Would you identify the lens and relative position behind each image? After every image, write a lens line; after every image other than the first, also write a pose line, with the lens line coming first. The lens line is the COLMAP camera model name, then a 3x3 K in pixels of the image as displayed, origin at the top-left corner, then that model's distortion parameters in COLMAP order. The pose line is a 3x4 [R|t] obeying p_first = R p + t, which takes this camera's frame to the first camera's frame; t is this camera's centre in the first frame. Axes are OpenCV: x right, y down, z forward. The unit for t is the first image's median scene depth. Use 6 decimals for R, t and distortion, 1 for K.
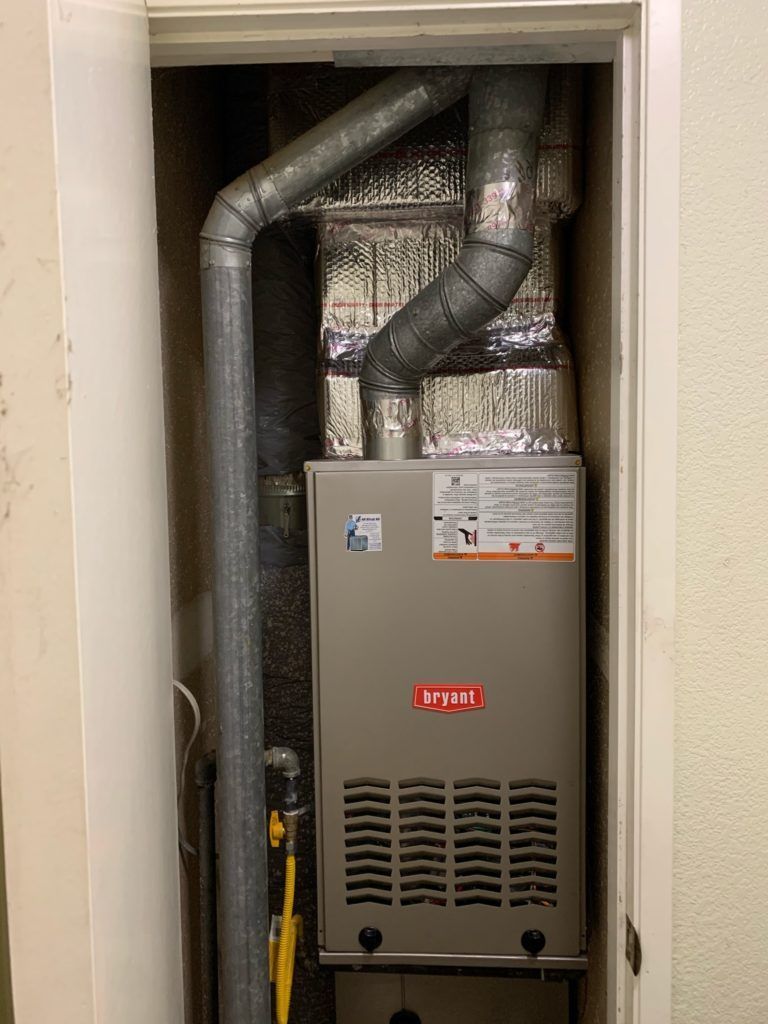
lens RADIAL K [[777.5, 0, 383.1], [0, 777.5, 505.0], [0, 0, 1]] dist [0.051812, -0.052073]
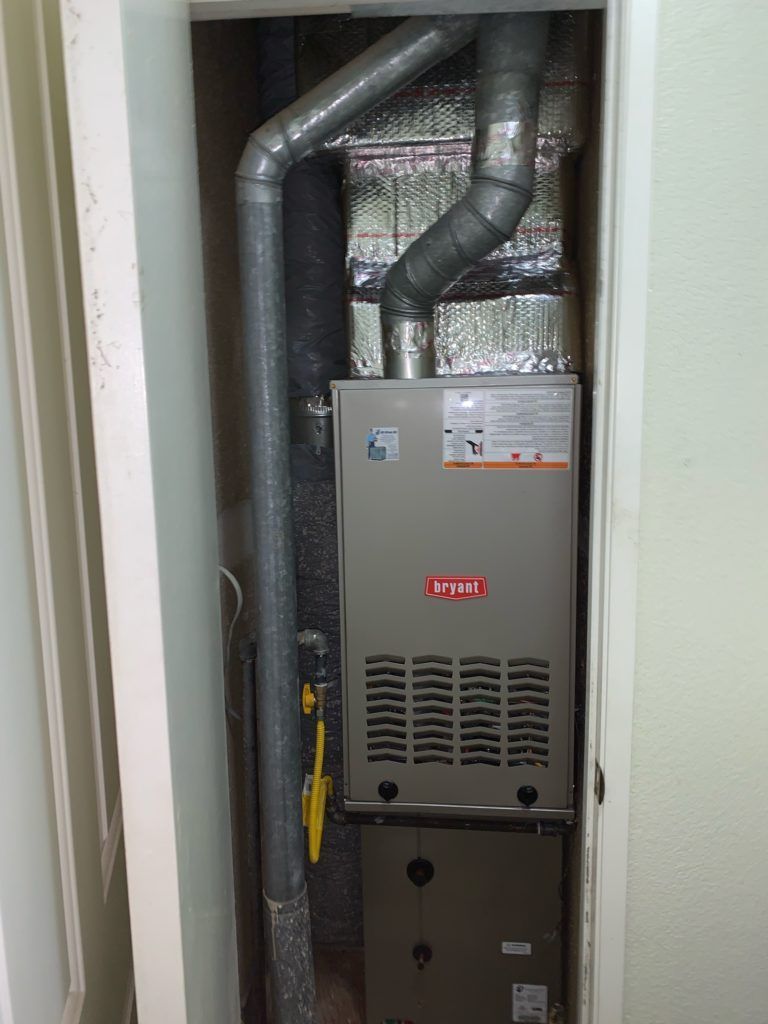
lens RADIAL K [[777.5, 0, 392.8], [0, 777.5, 506.9], [0, 0, 1]] dist [0.051812, -0.052073]
pose [[0.999060, 0.008594, -0.042479, 0.038743], [-0.004915, 0.996284, 0.085985, 0.030426], [0.043060, -0.085695, 0.995390, -0.135114]]
